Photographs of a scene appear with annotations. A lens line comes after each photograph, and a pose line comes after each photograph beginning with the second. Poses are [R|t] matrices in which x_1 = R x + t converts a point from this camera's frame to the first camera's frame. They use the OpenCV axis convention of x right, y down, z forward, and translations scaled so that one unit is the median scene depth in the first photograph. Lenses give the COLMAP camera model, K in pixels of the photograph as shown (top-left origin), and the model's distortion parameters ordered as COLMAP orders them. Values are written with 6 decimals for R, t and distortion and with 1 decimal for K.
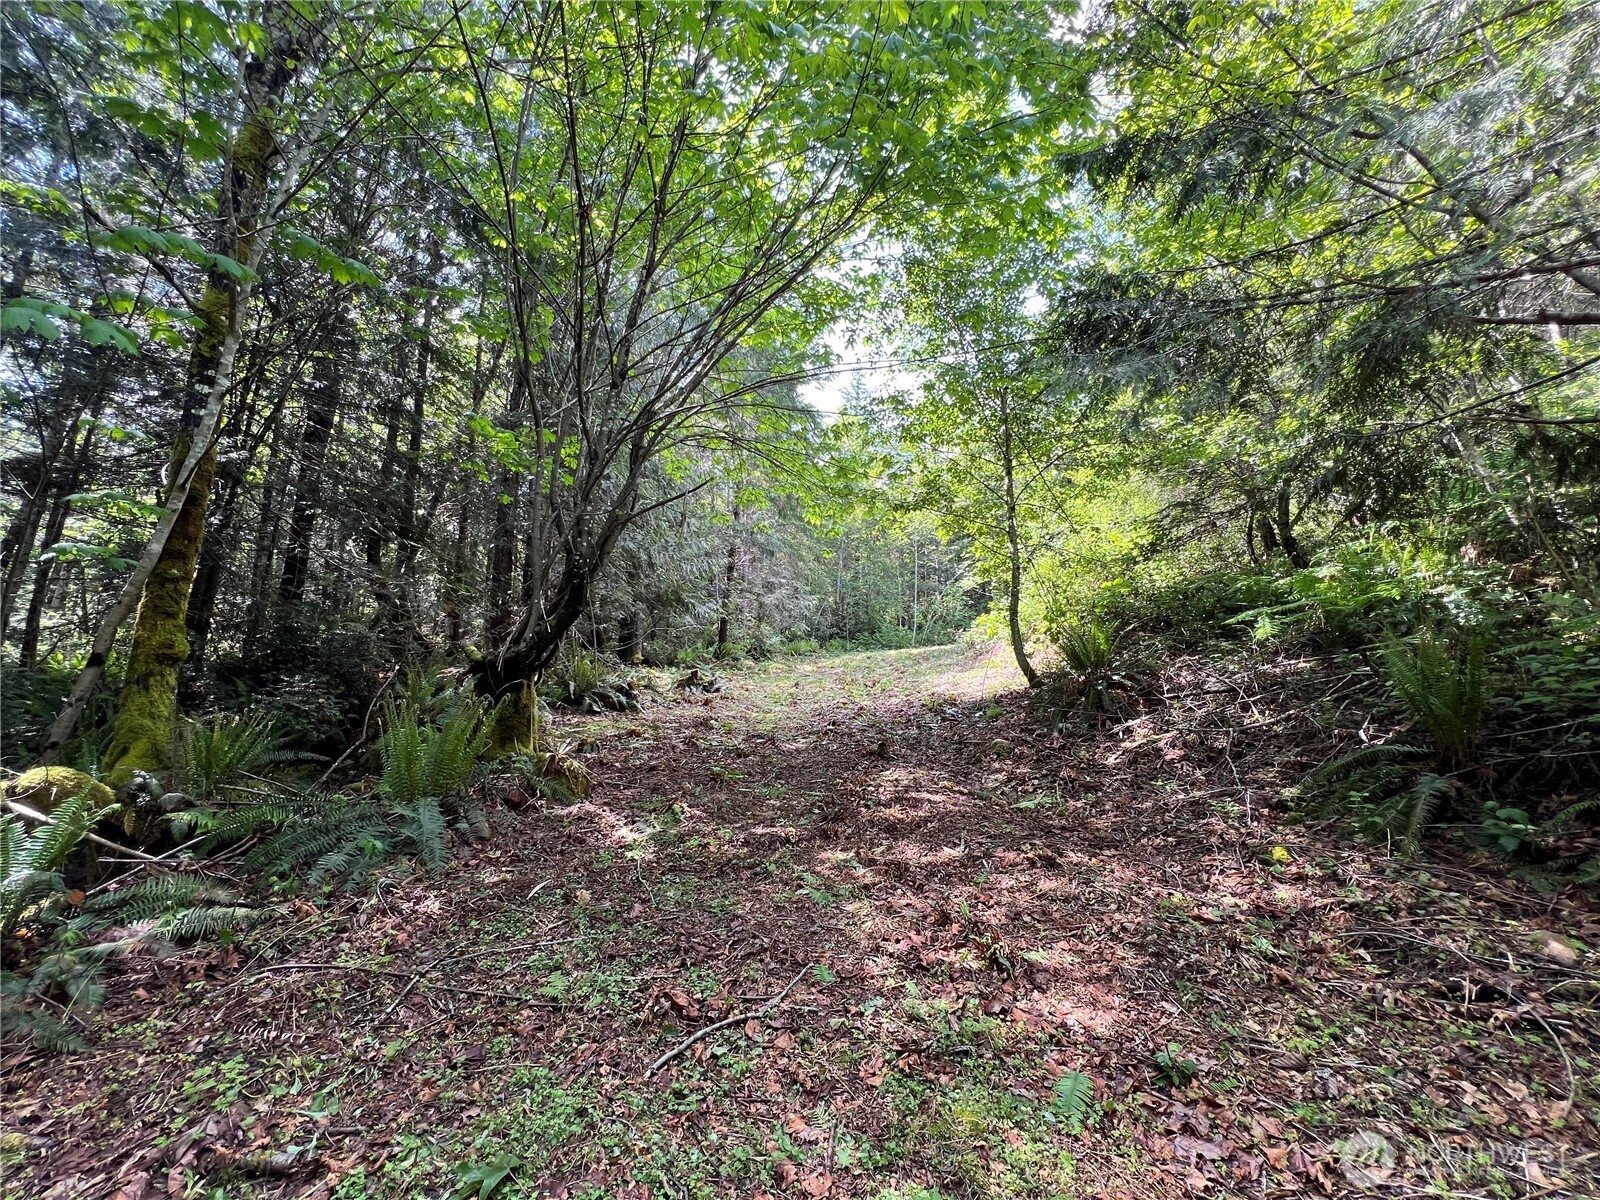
lens RADIAL K [[644.2, 0, 799.6], [0, 644.2, 607.0], [0, 0, 1]] dist [0.000167, 0.000010]
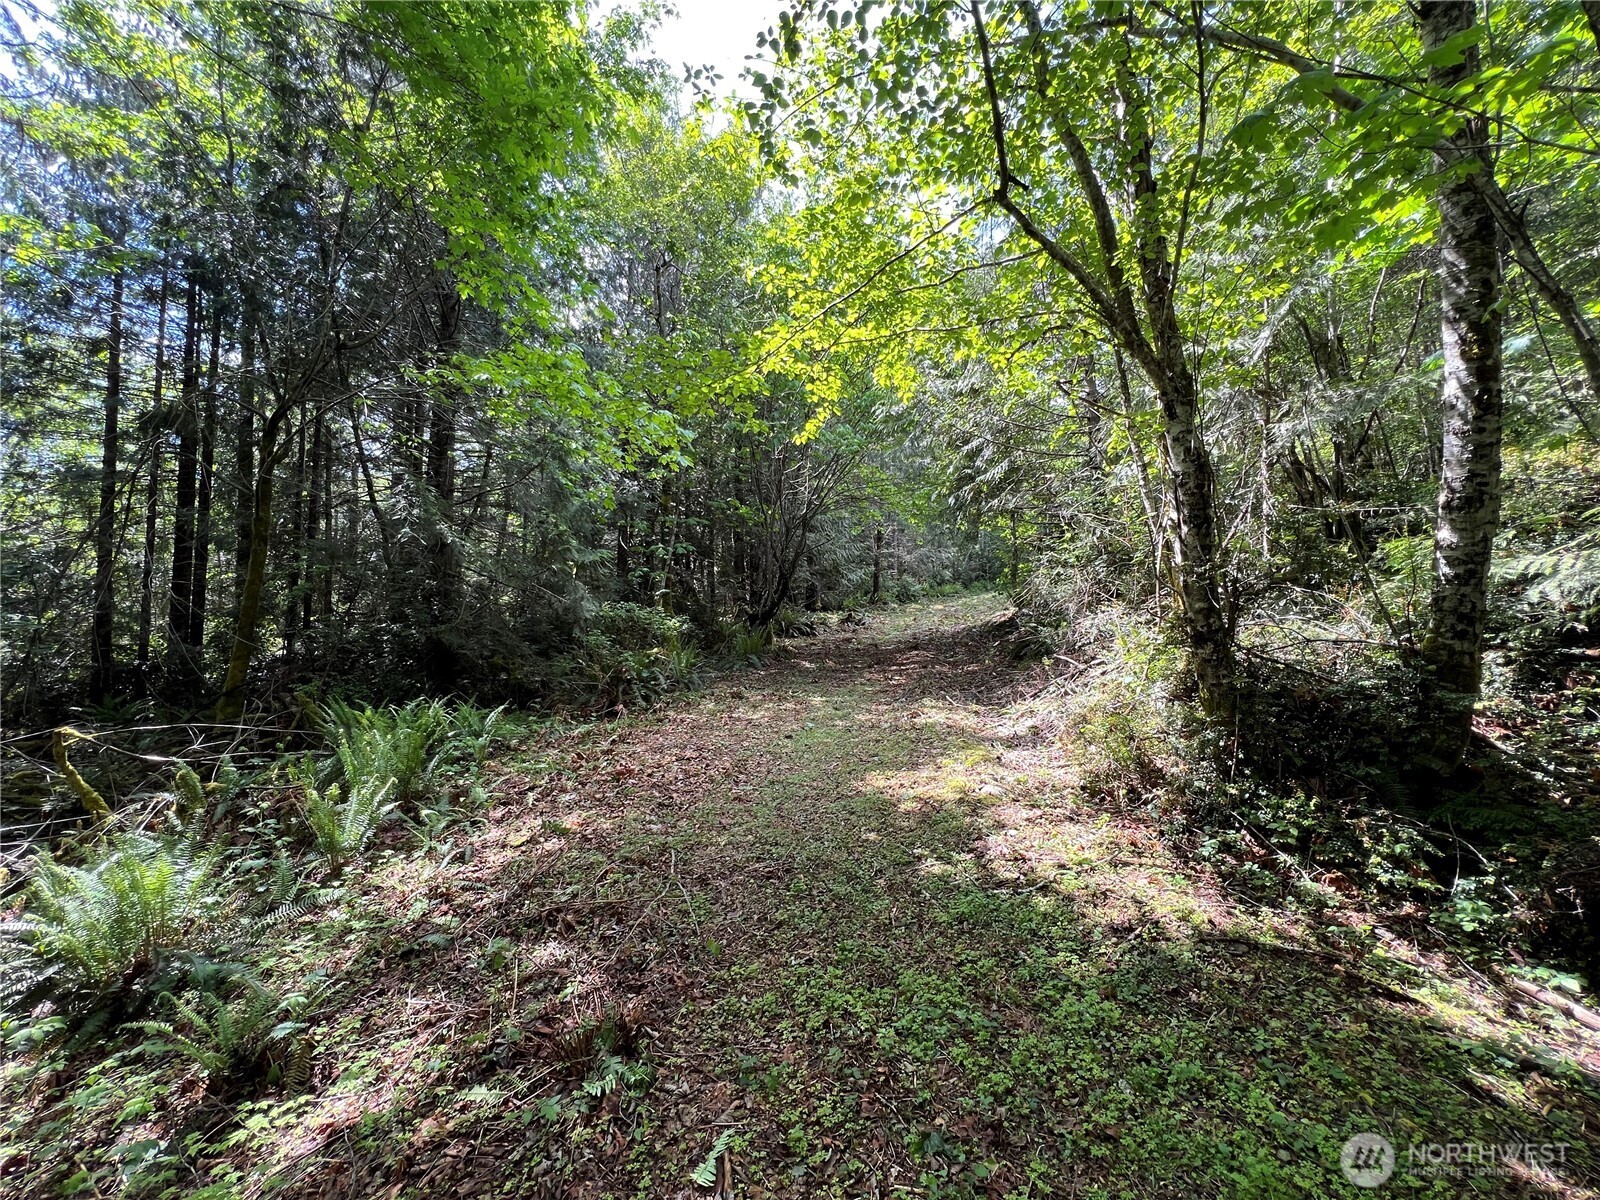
lens RADIAL K [[644.2, 0, 804.5], [0, 644.2, 604.5], [0, 0, 1]] dist [0.000167, 0.000010]
pose [[0.959113, -0.040453, -0.280119, 0.174252], [0.066355, 0.994287, 0.083606, -0.064206], [0.275137, -0.098775, 0.956318, -0.570407]]
